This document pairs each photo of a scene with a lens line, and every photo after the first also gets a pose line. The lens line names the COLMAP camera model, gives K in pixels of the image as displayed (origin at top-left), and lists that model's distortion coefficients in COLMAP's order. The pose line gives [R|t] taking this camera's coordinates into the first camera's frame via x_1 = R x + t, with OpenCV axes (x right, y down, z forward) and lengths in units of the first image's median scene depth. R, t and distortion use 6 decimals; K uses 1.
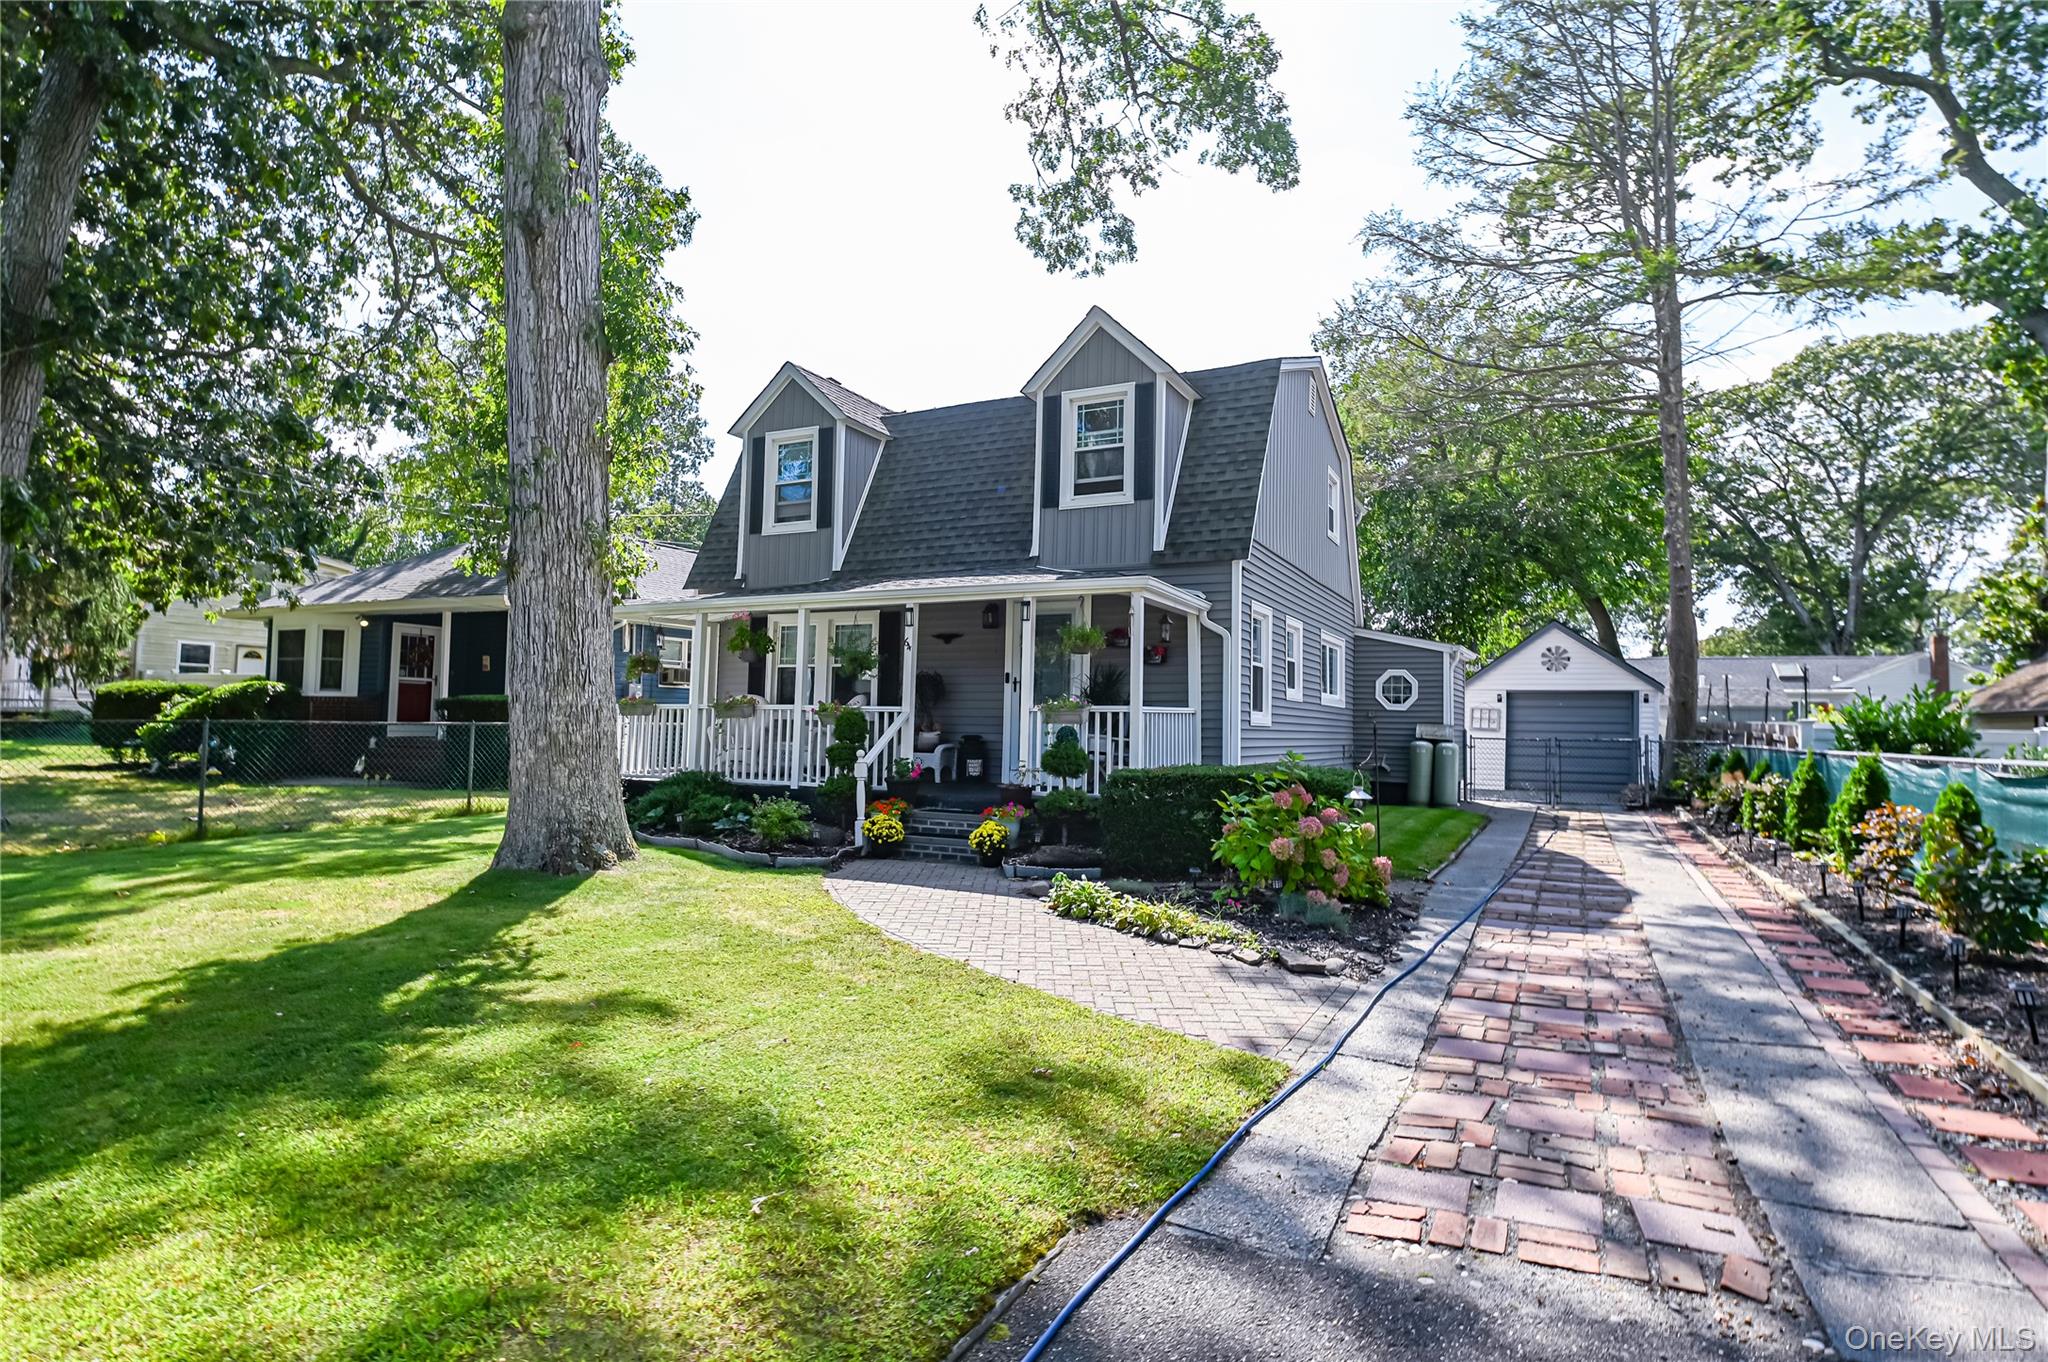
lens RADIAL K [[1086.0, 0, 1015.2], [0, 1086.0, 677.0], [0, 0, 1]] dist [0.002241, -0.003987]
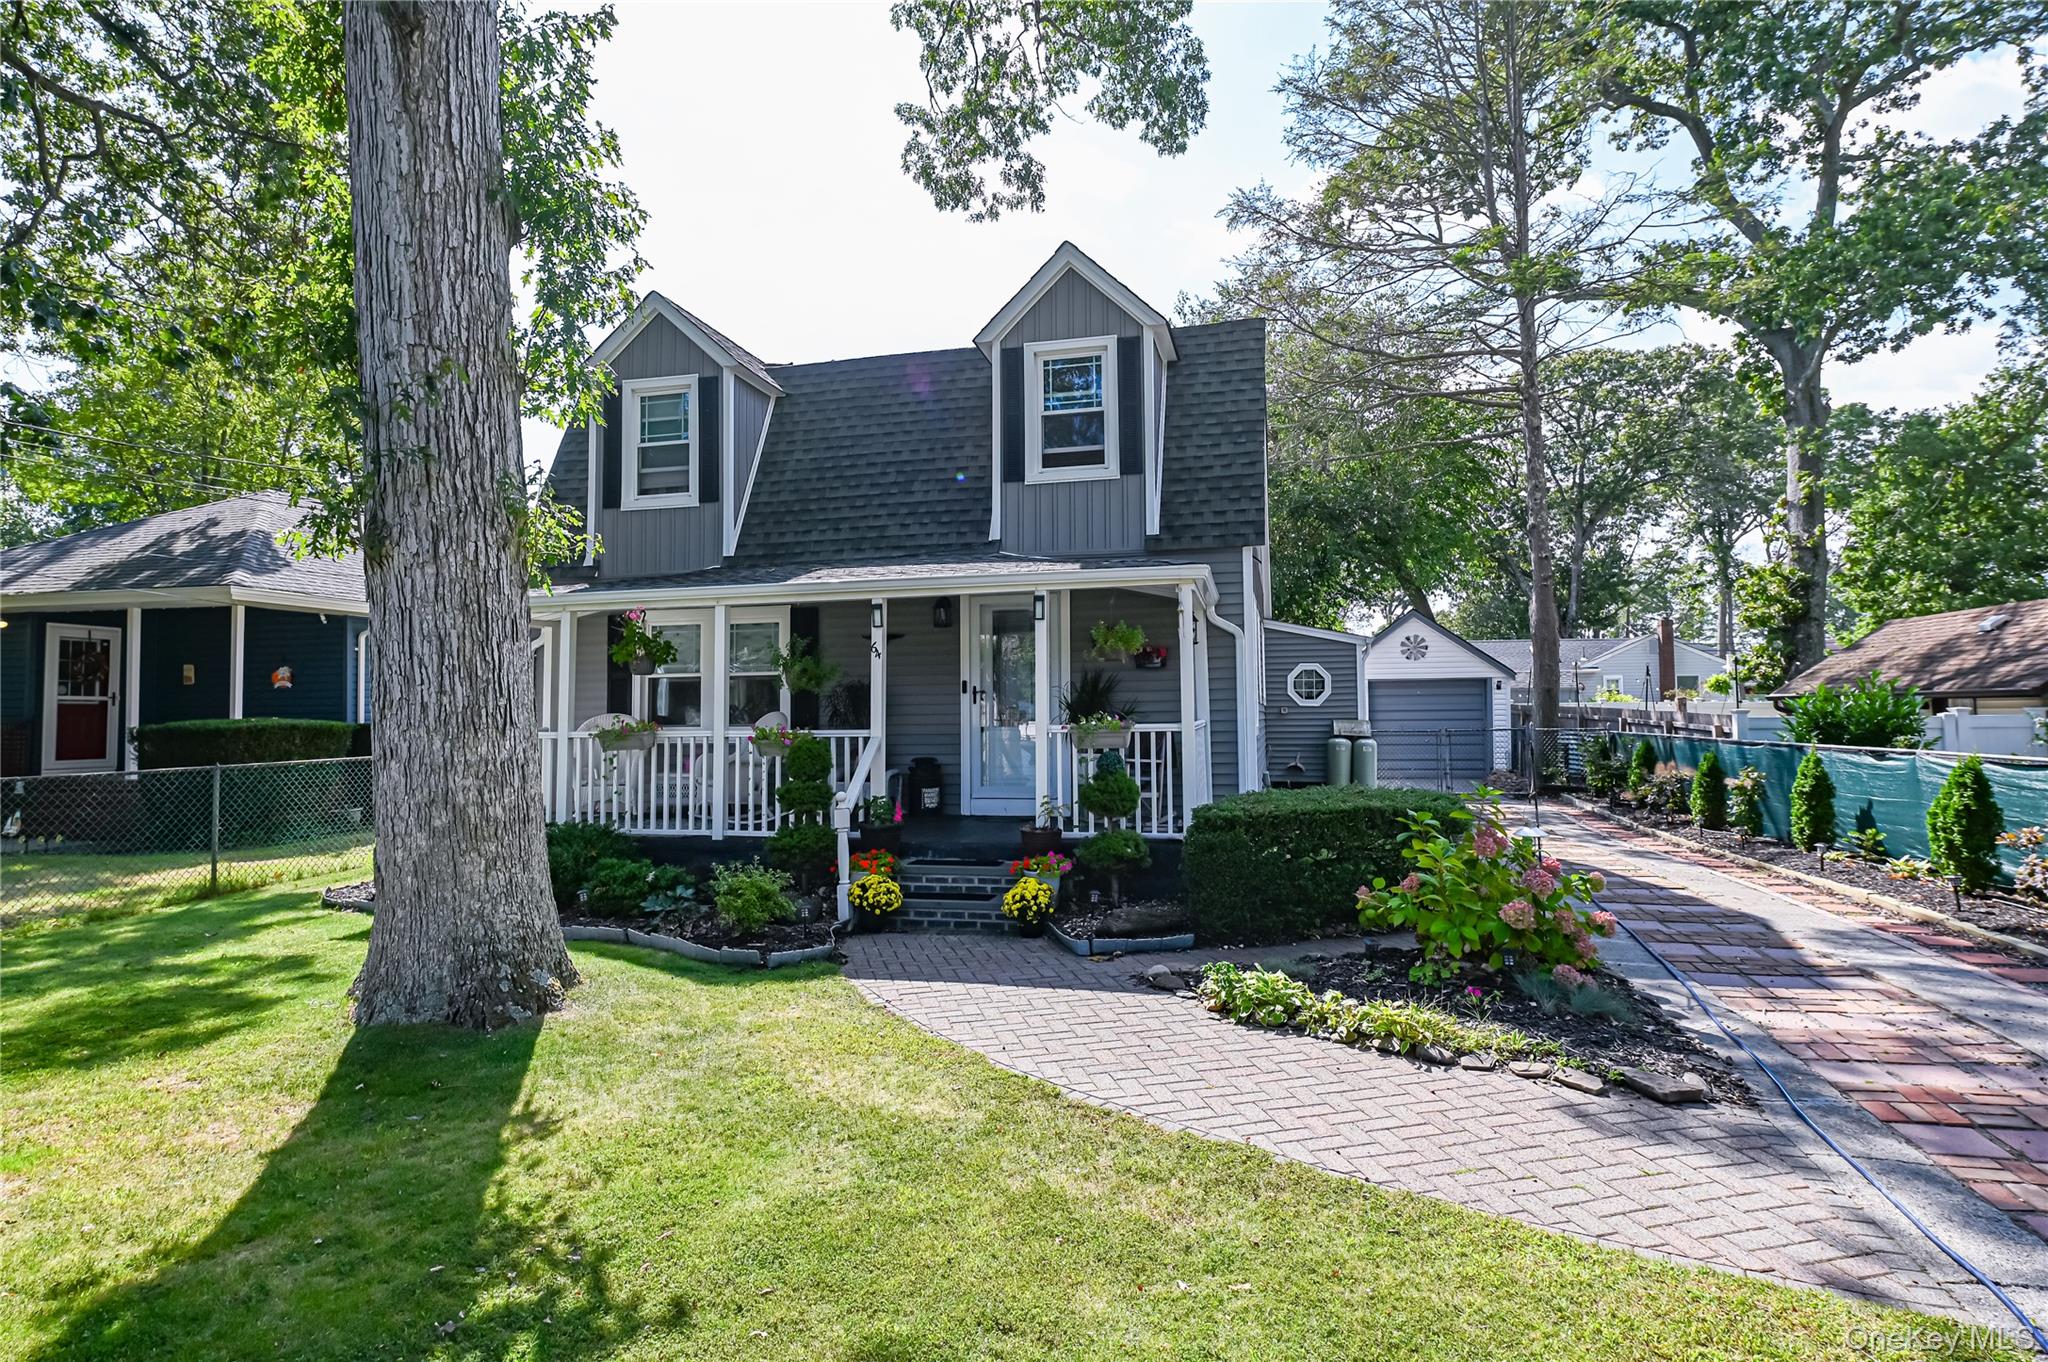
lens RADIAL K [[1086.0, 0, 1028.1], [0, 1086.0, 676.9], [0, 0, 1]] dist [0.002241, -0.003987]
pose [[0.969884, -0.021350, 0.242631, -0.147218], [0.018474, 0.999730, 0.014126, -0.016253], [-0.242867, -0.009218, 0.970016, 0.169912]]
